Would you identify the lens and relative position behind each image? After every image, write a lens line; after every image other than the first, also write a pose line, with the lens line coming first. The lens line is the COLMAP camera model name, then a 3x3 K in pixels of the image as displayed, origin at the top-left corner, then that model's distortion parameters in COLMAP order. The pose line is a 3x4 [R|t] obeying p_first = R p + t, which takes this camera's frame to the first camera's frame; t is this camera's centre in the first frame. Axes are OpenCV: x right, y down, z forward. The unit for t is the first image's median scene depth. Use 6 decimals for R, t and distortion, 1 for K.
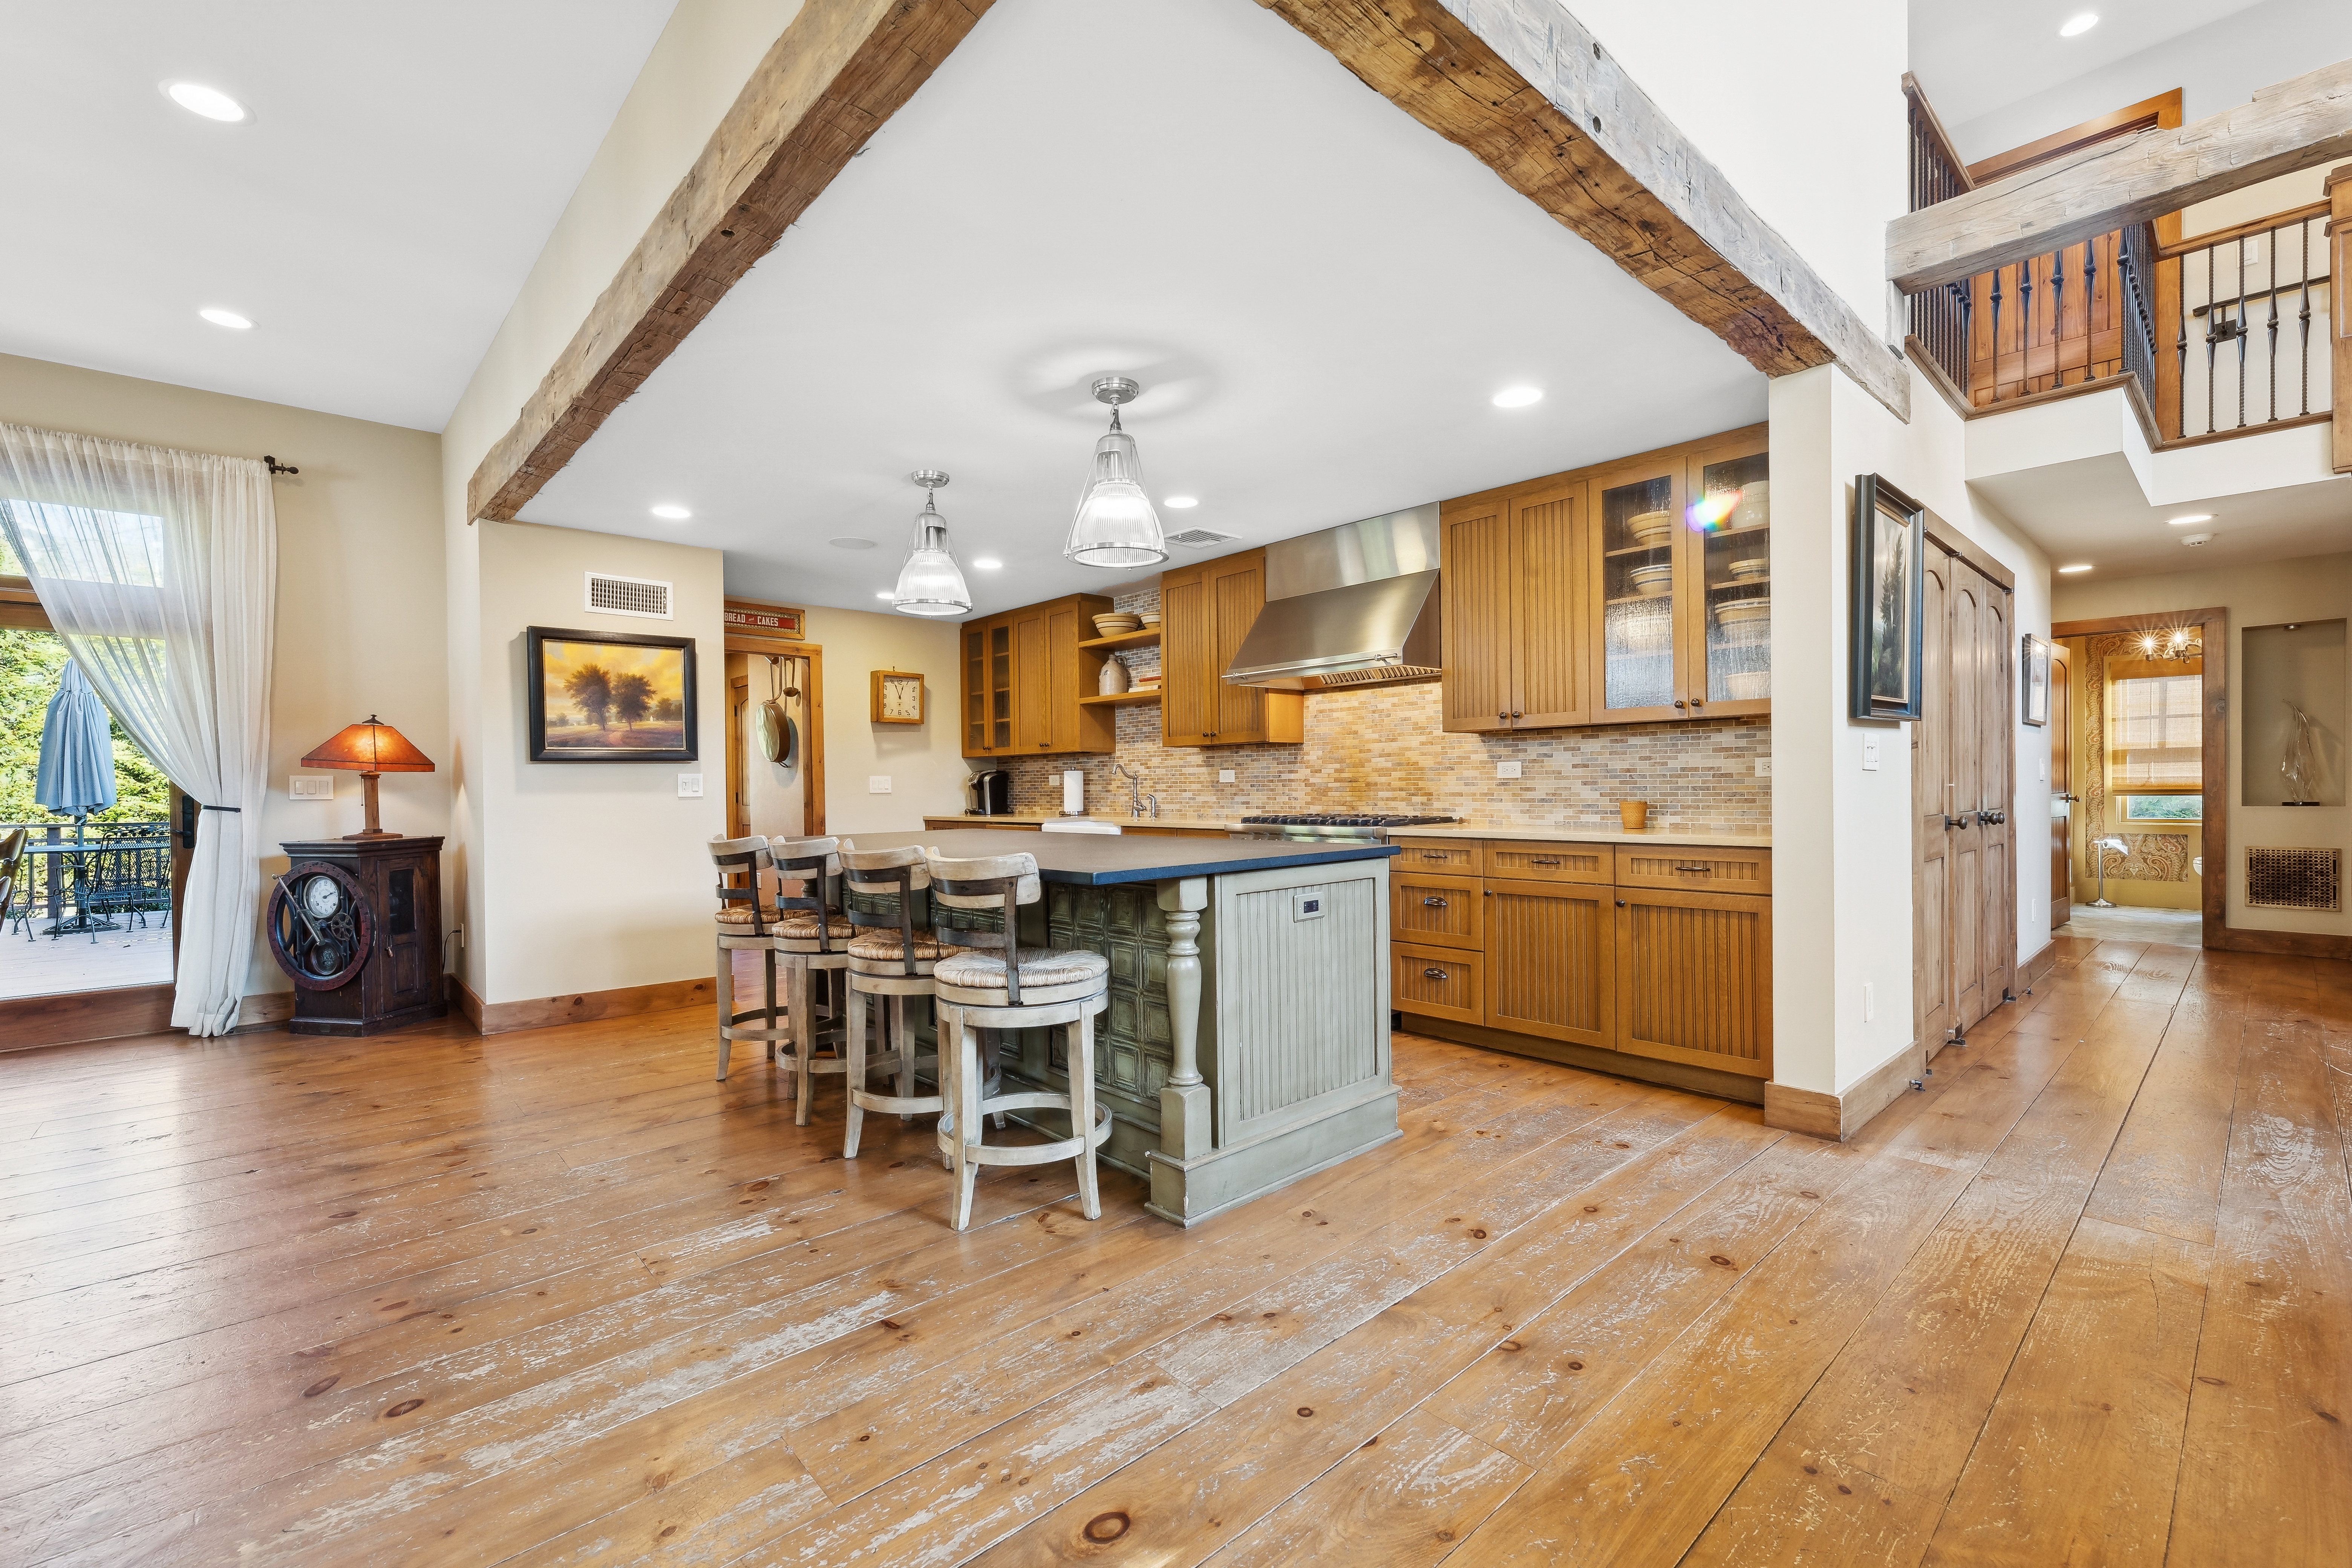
lens RADIAL K [[992.8, 0, 1176.0], [0, 992.8, 784.0], [0, 0, 1]] dist [-0.002482, 0.000254]
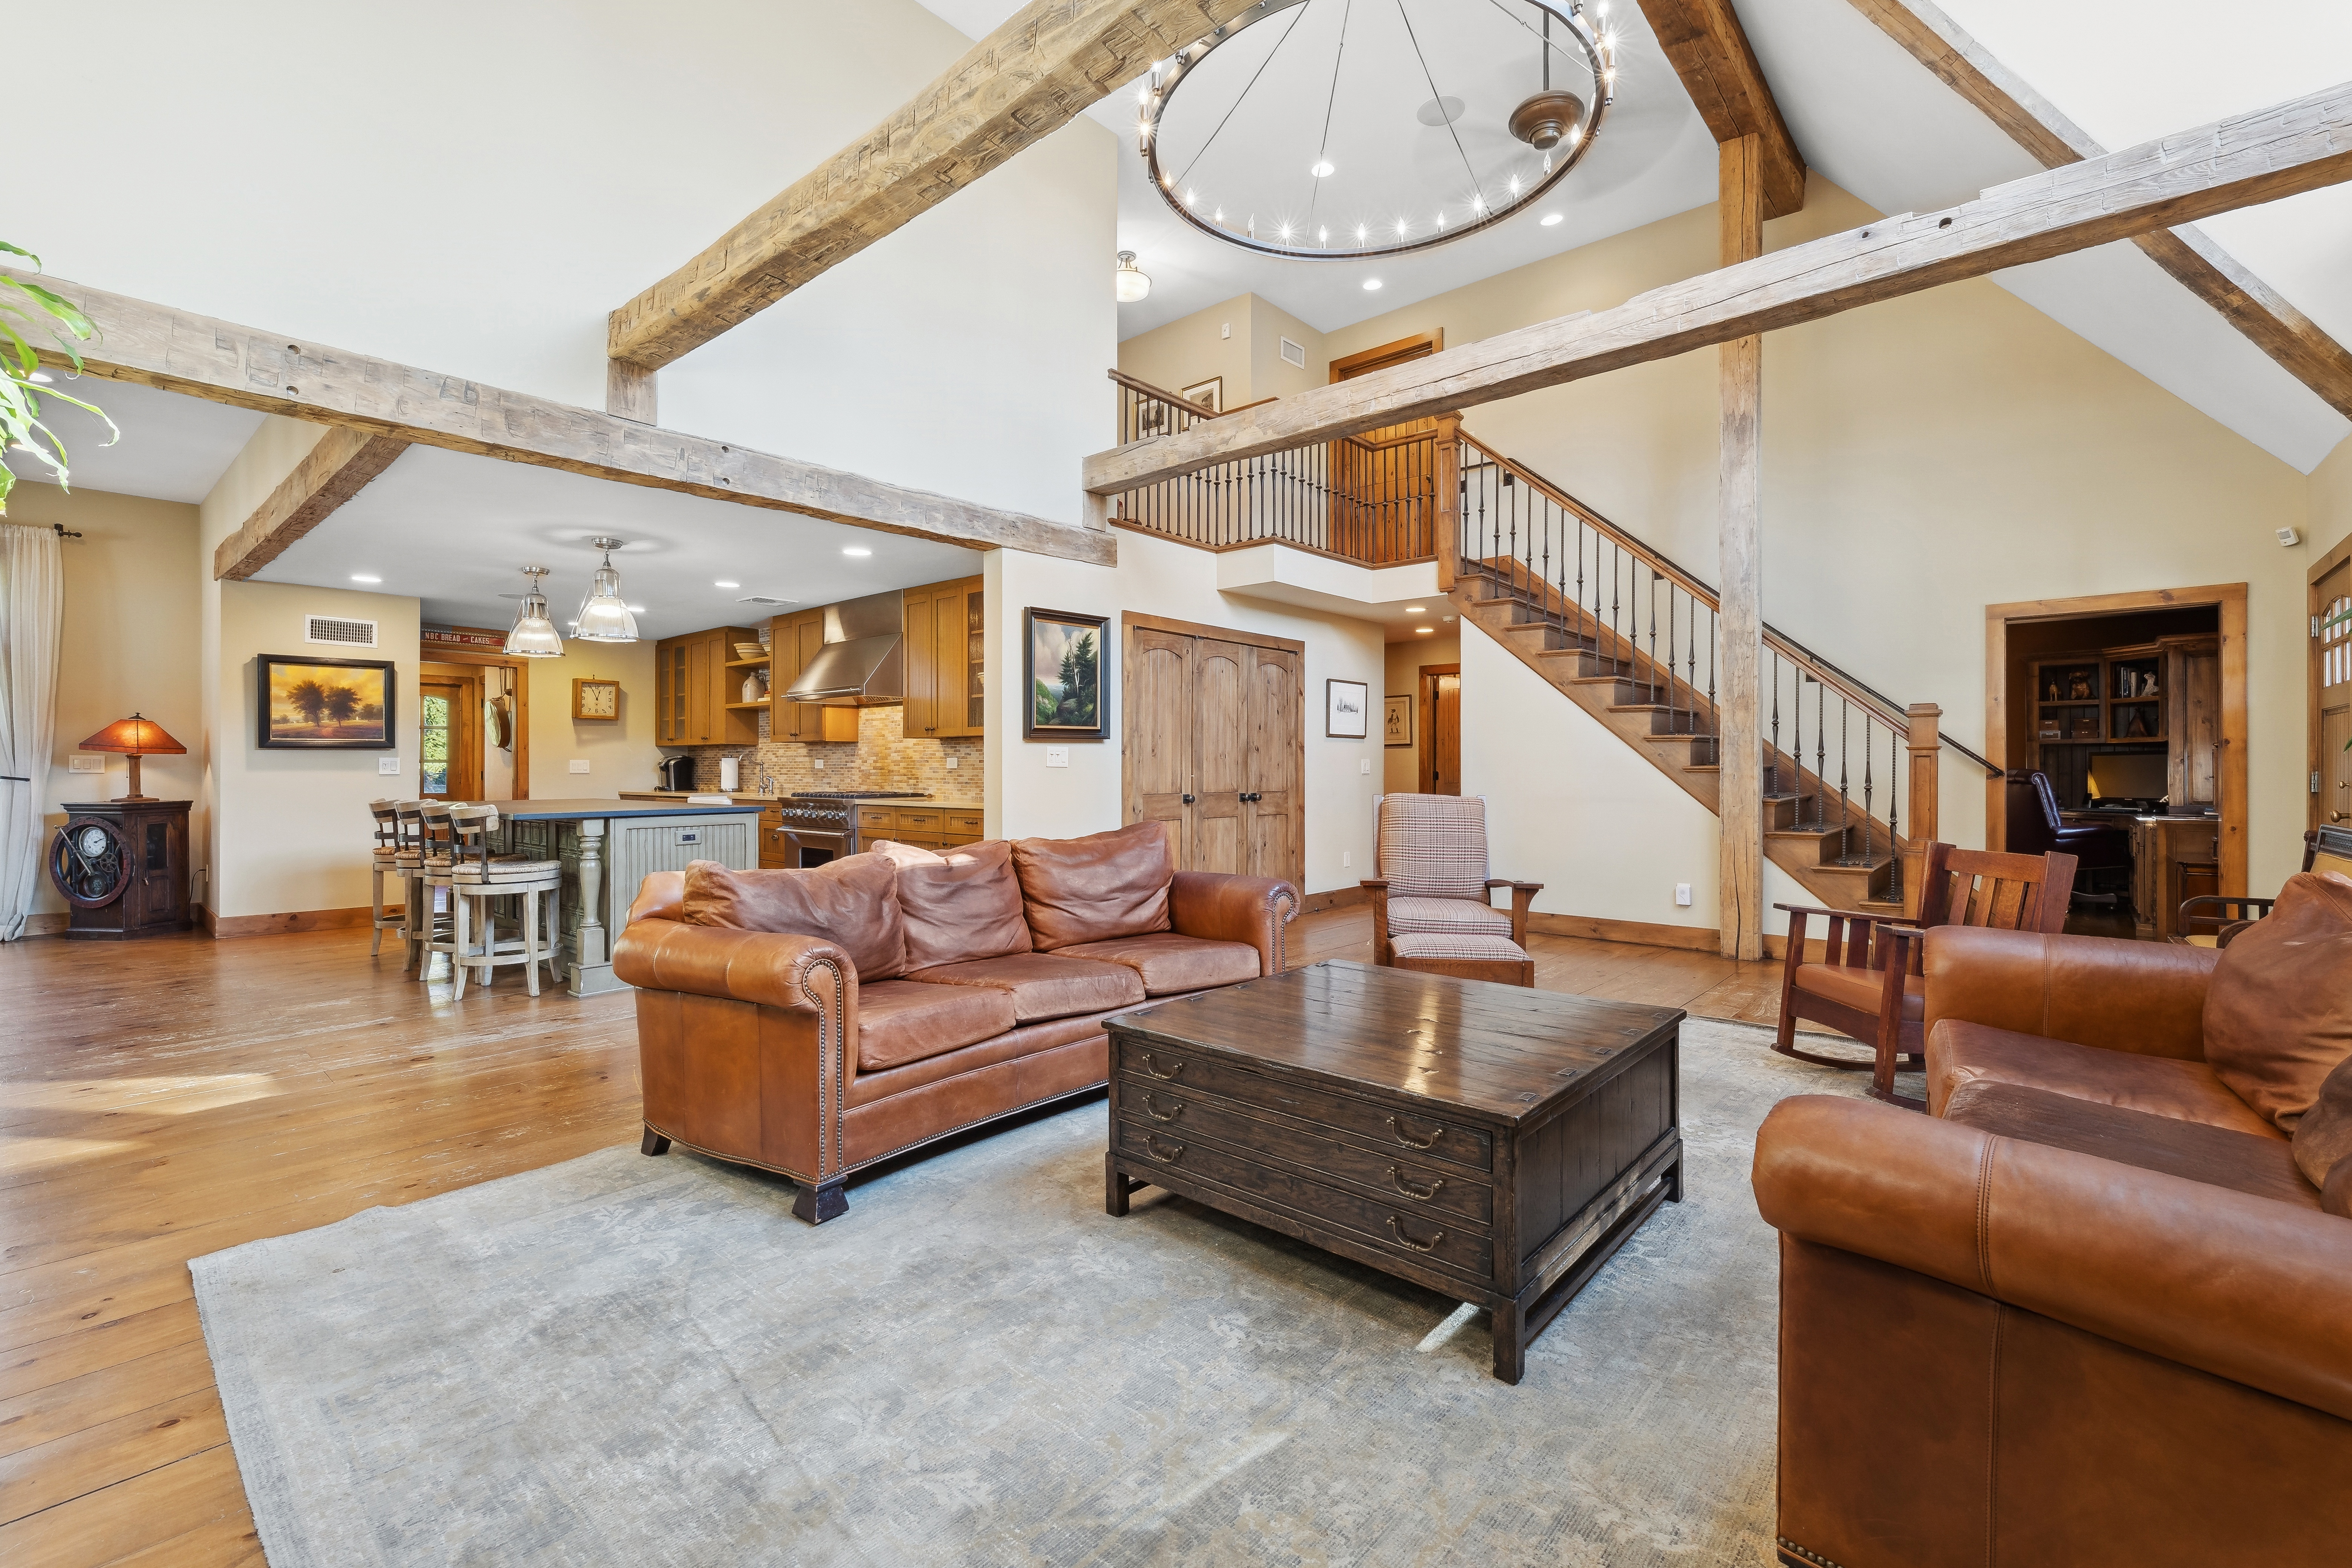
lens RADIAL K [[998.9, 0, 1174.9], [0, 998.9, 758.5], [0, 0, 1]] dist [-0.000755, 0.000187]
pose [[0.993916, 0.013683, 0.109284, 0.499604], [-0.012654, 0.999869, -0.010104, -0.009789], [-0.109408, 0.008660, 0.993959, -0.568213]]
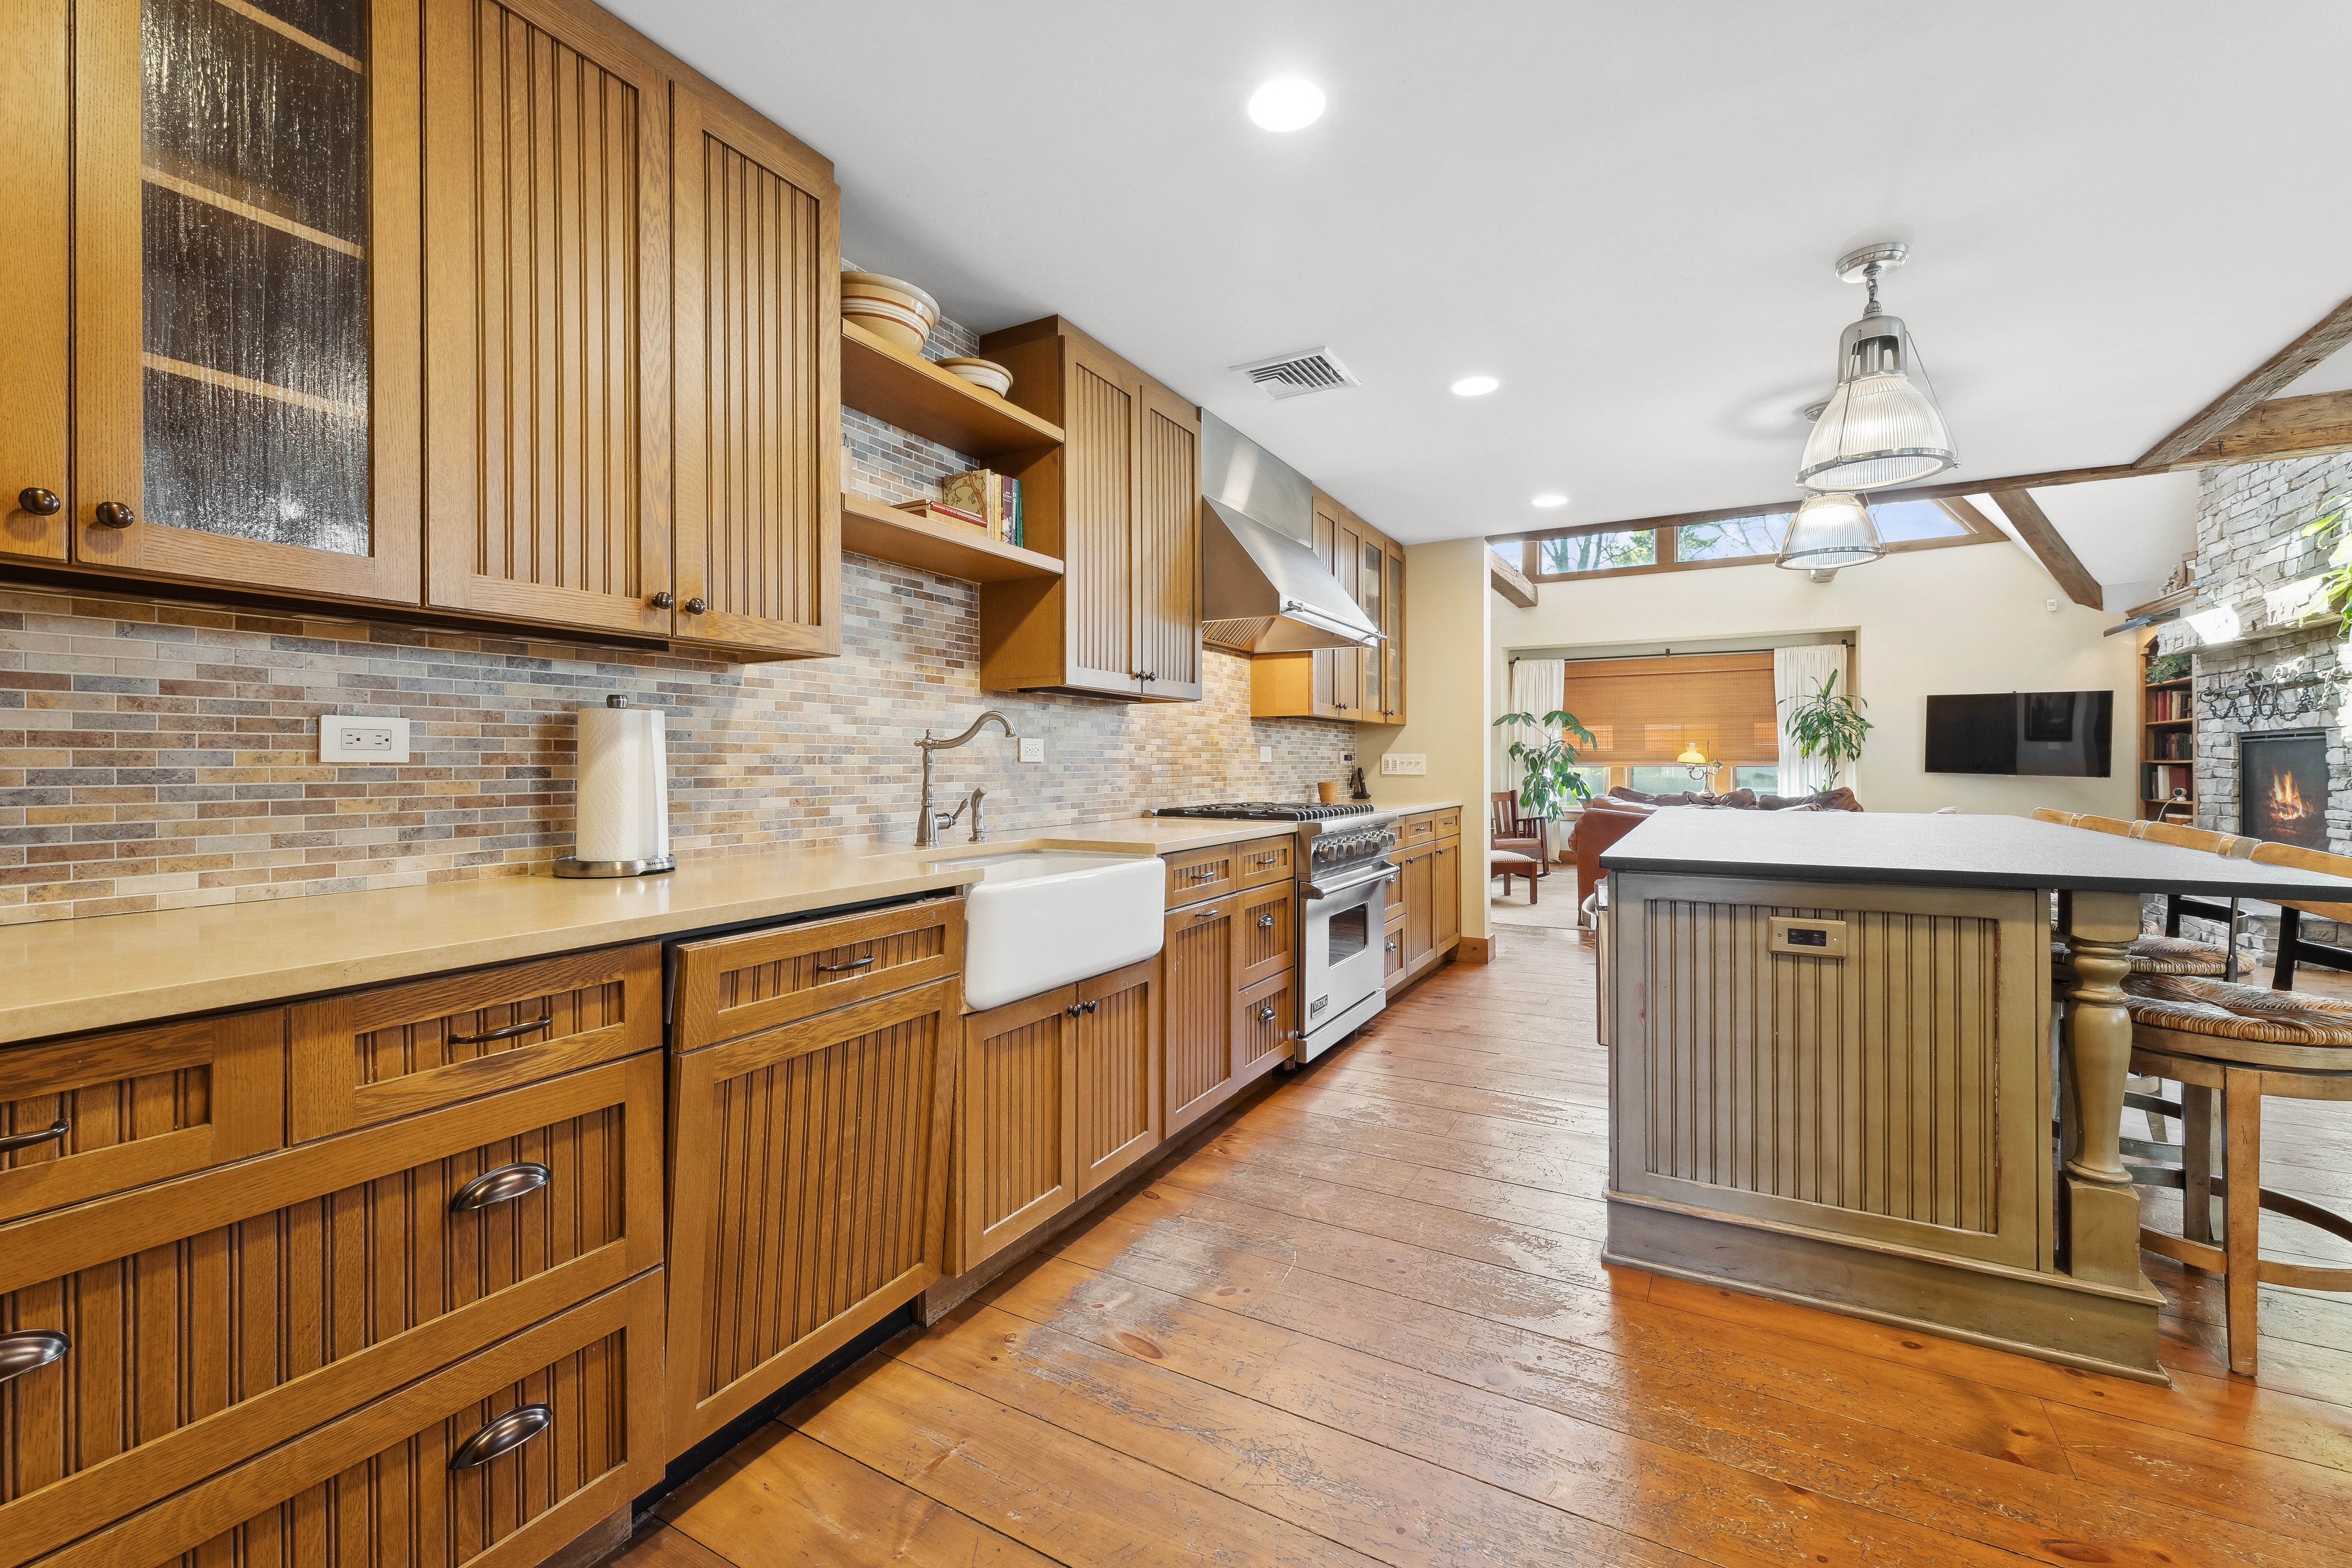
lens RADIAL K [[979.0, 0, 1175.1], [0, 979.0, 775.5], [0, 0, 1]] dist [0.000379, 0.000423]
pose [[-0.308655, 0.004403, 0.951164, -0.593562], [0.006687, 0.999975, -0.002459, 0.009394], [-0.951151, 0.005601, -0.308676, 1.376743]]
